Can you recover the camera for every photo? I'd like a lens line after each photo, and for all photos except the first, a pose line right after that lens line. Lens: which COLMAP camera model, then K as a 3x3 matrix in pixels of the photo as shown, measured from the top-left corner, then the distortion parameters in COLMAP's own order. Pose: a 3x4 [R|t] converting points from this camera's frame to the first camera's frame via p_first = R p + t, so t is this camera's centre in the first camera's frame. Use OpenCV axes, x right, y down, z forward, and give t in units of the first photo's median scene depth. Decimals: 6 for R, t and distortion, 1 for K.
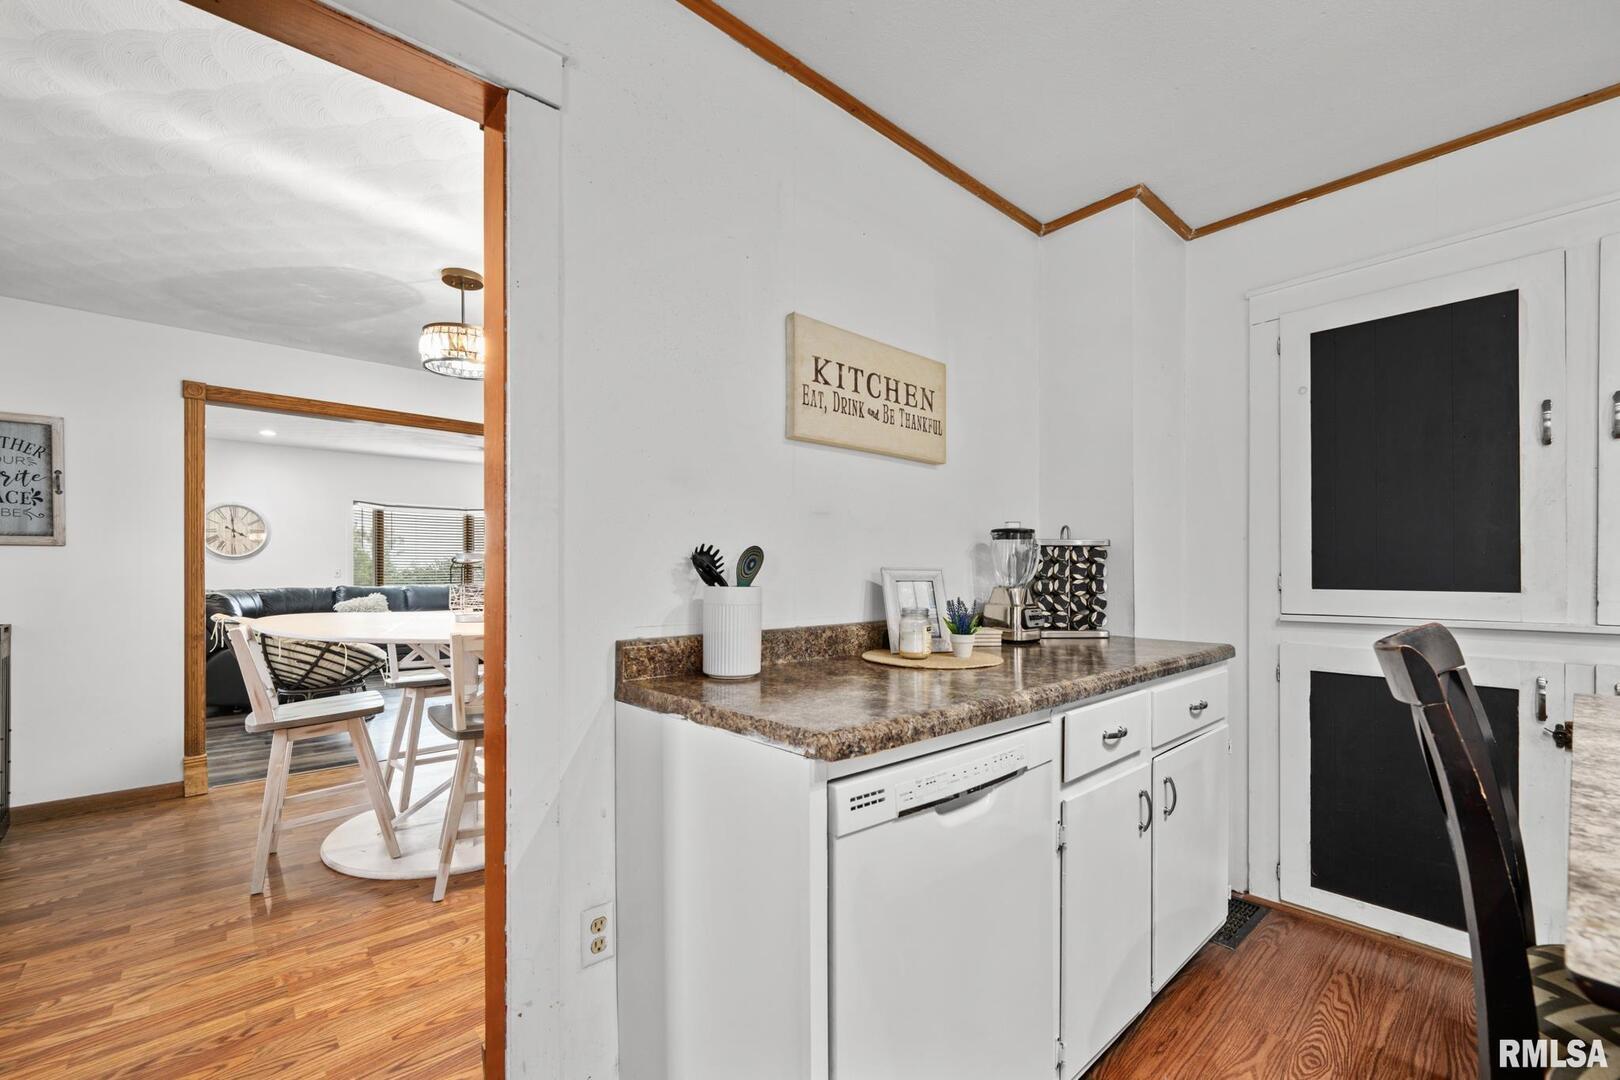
lens RADIAL K [[669.1, 0, 808.9], [0, 669.1, 566.5], [0, 0, 1]] dist [0.000384, 0.000054]
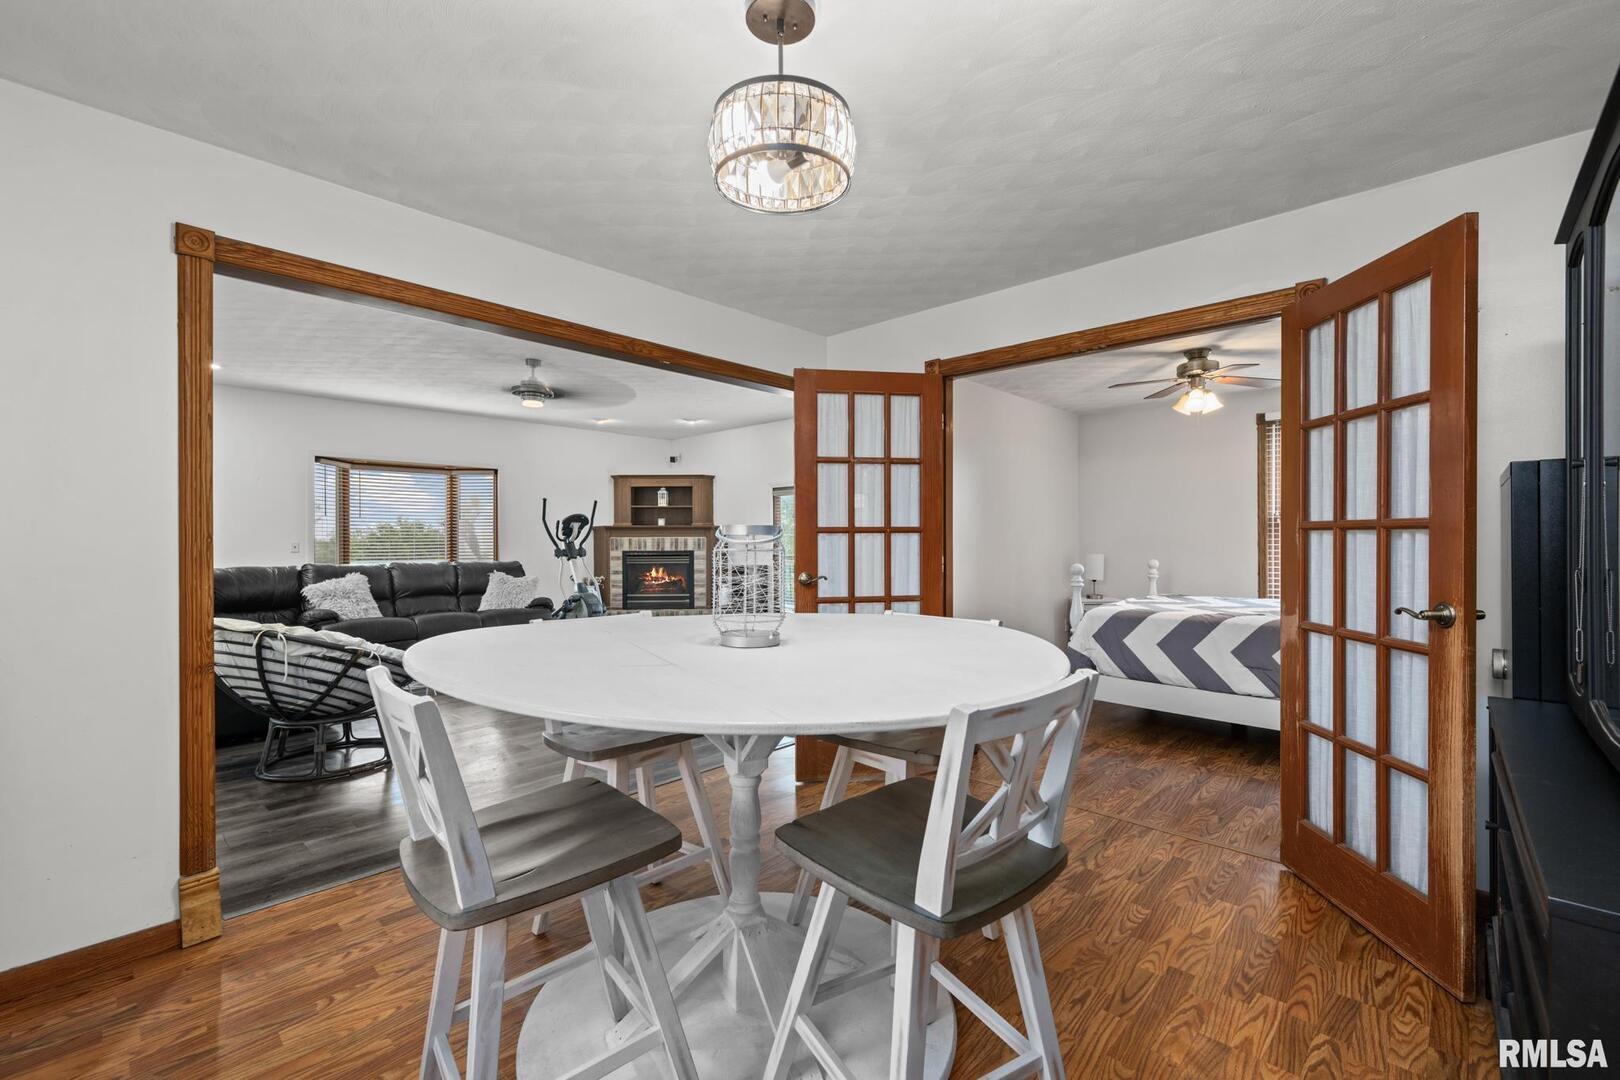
lens RADIAL K [[684.7, 0, 810.0], [0, 684.7, 540.0], [0, 0, 1]] dist [-0.001270, -0.000059]
pose [[0.996445, 0.001983, 0.084223, -0.315381], [-0.002331, 0.999989, 0.004033, -0.006647], [-0.084214, -0.004215, 0.996439, 0.262990]]
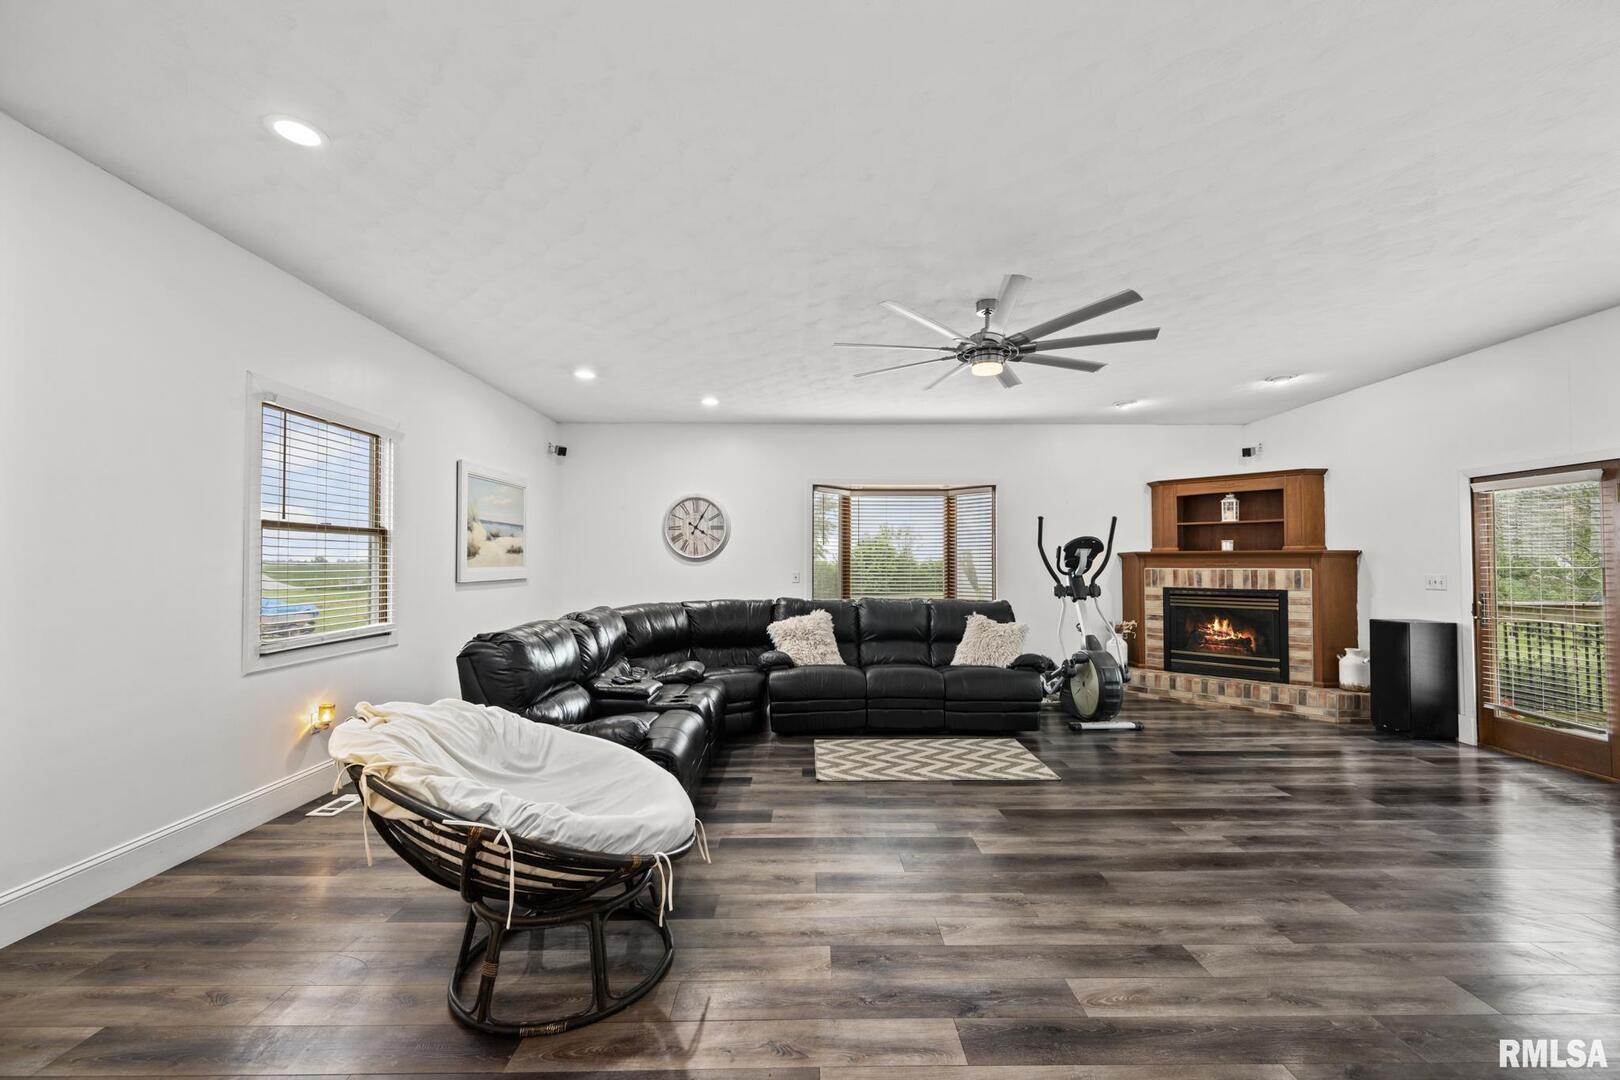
lens RADIAL K [[630.9, 0, 818.0], [0, 630.9, 551.2], [0, 0, 1]] dist [-0.000799, -0.000040]
pose [[0.754744, -0.006504, -0.655987, -0.379948], [-0.001245, 0.999935, -0.011347, -0.025037], [0.656018, 0.009381, 0.754687, 0.884648]]
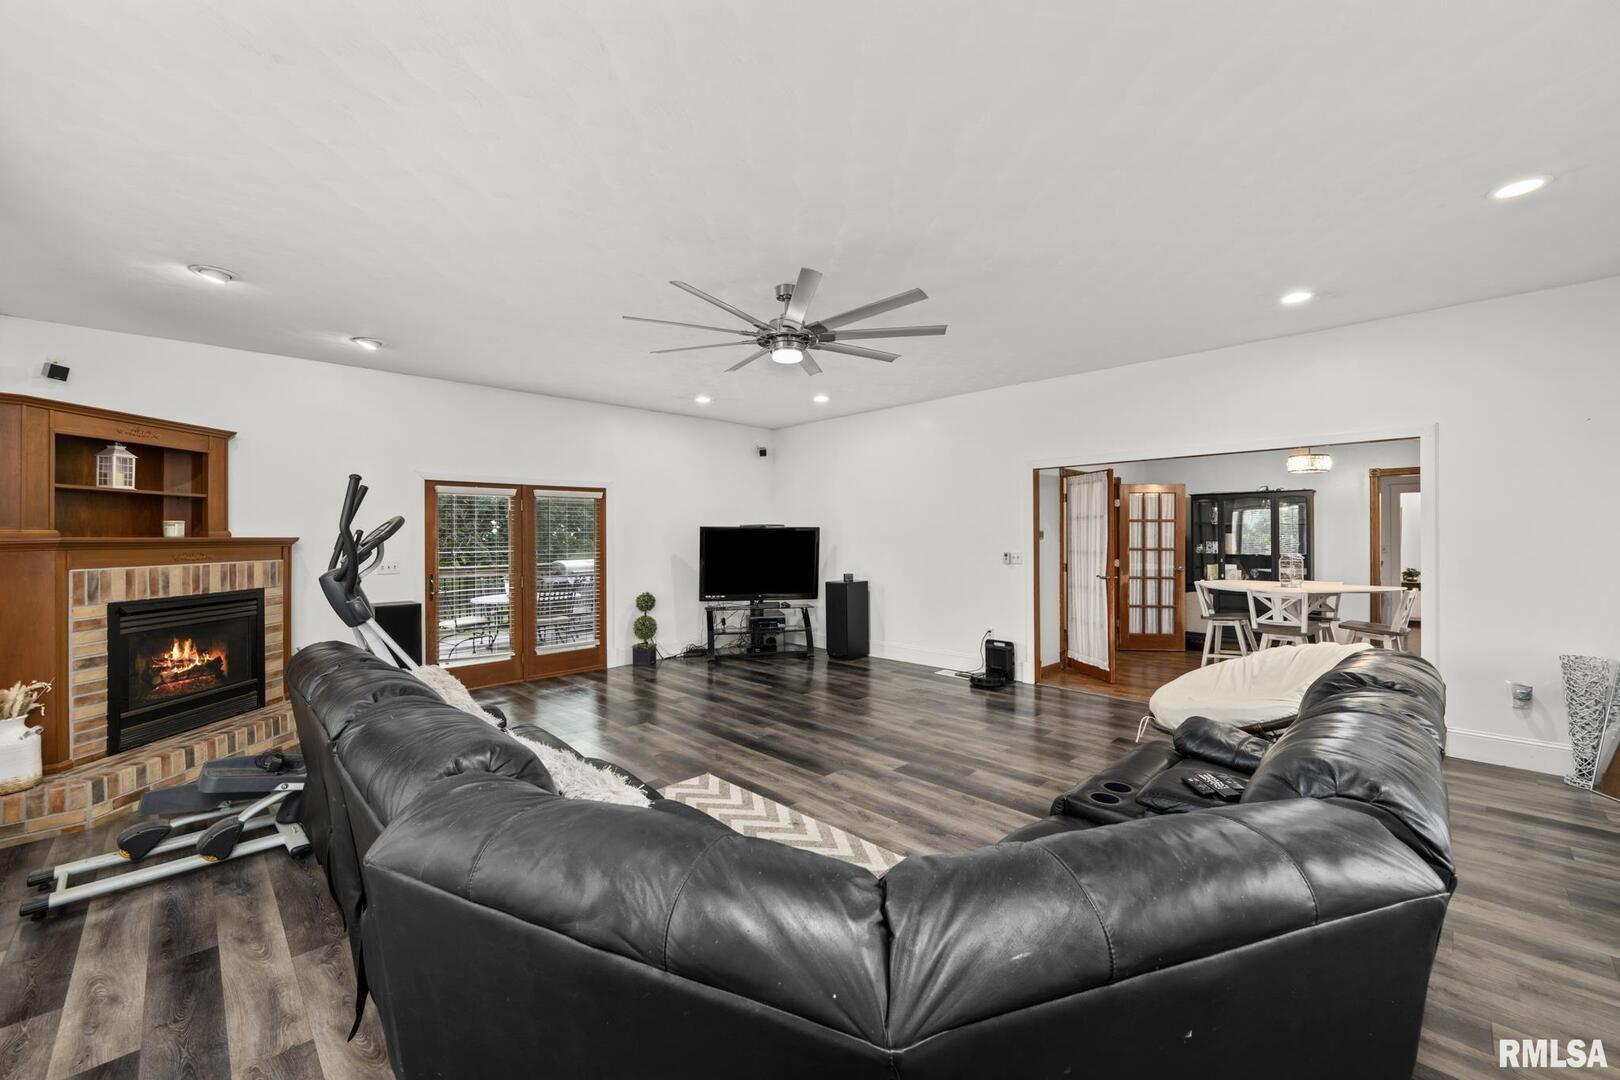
lens RADIAL K [[635.7, 0, 810.0], [0, 635.7, 540.0], [0, 0, 1]] dist [-0.000595, -0.000043]
pose [[-0.049109, -0.000509, 0.998793, -1.500454], [-0.002043, 0.999998, 0.000409, -0.039910], [-0.998791, -0.002020, -0.049110, 1.620267]]
